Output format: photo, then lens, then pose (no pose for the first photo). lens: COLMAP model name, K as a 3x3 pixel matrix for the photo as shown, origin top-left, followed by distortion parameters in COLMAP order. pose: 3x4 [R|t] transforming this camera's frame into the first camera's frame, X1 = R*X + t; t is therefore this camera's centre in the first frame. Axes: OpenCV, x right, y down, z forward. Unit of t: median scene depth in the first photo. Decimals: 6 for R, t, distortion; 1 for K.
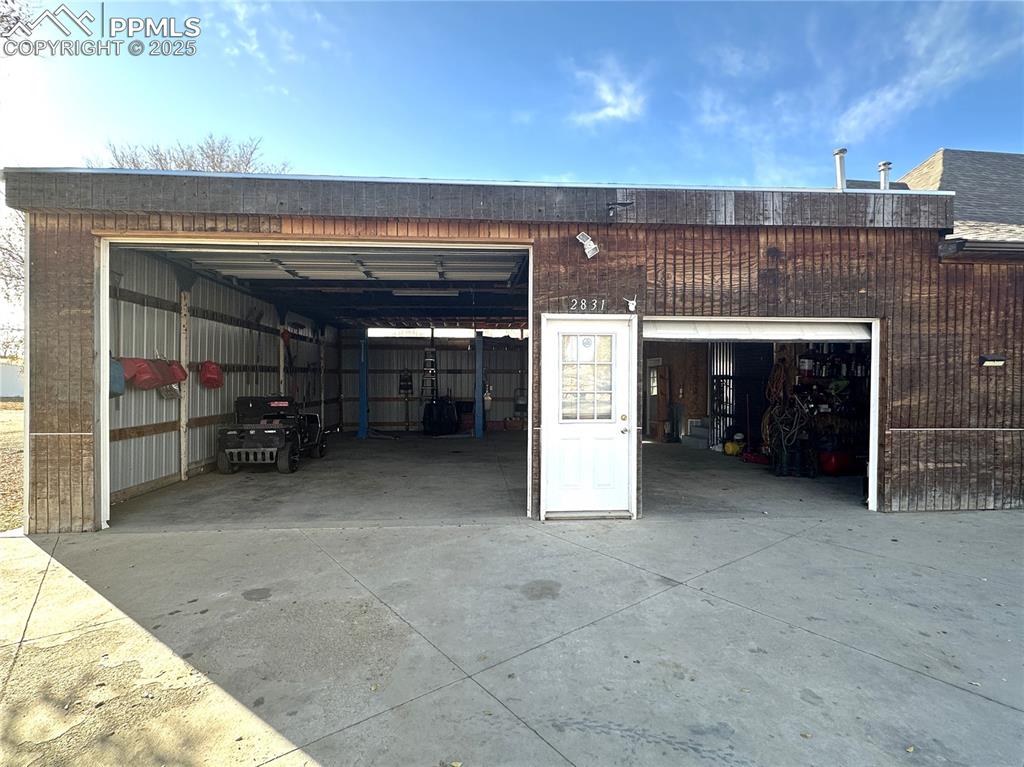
lens RADIAL K [[509.1, 0, 508.4], [0, 509.1, 383.4], [0, 0, 1]] dist [-0.000159, 0.000077]
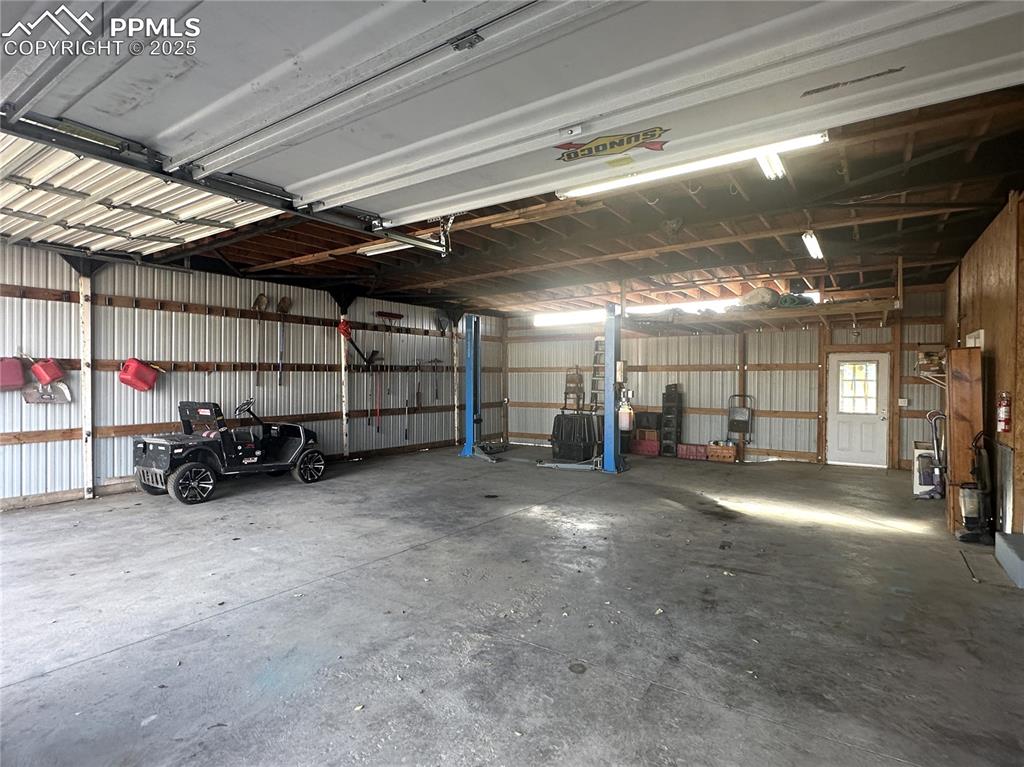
lens RADIAL K [[527.9, 0, 508.8], [0, 527.9, 381.6], [0, 0, 1]] dist [-0.002449, -0.000560]
pose [[0.782948, 0.004906, -0.622067, 0.253226], [-0.006154, 0.999981, 0.000141, -0.005322], [0.622056, 0.003718, 0.782964, 0.402596]]
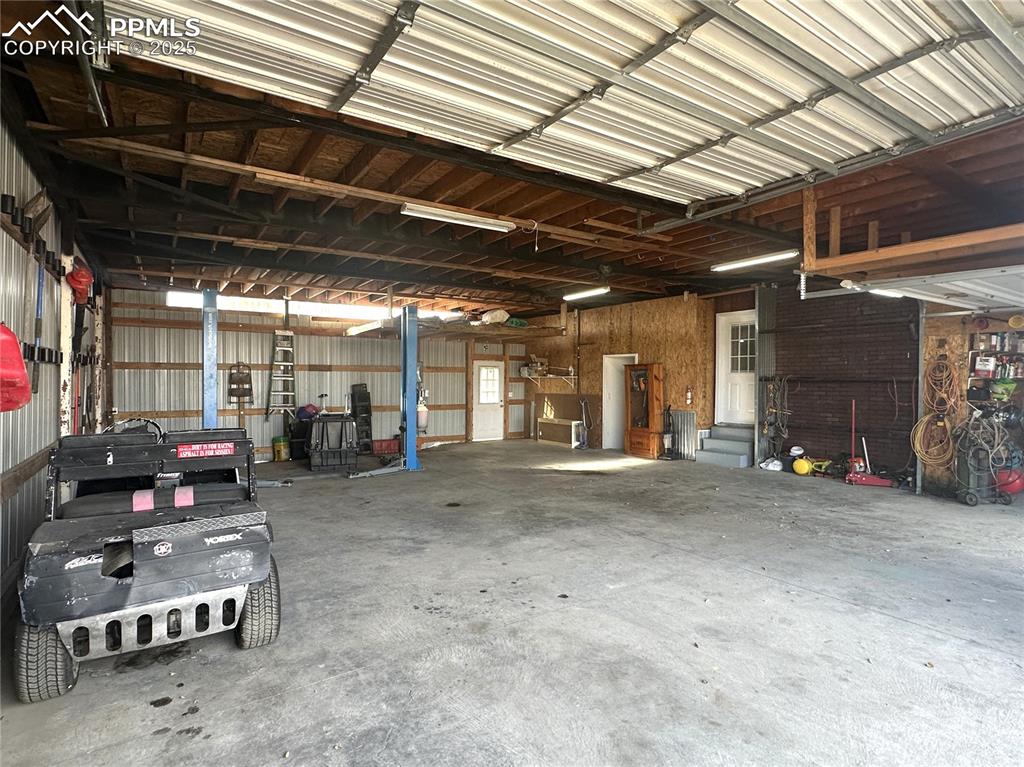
lens RADIAL K [[527.9, 0, 508.8], [0, 527.9, 381.6], [0, 0, 1]] dist [-0.002449, -0.000560]
pose [[0.878329, -0.000051, 0.478056, -0.269466], [0.001279, 0.999997, -0.002244, -0.004369], [-0.478054, 0.002583, 0.878327, 0.348090]]
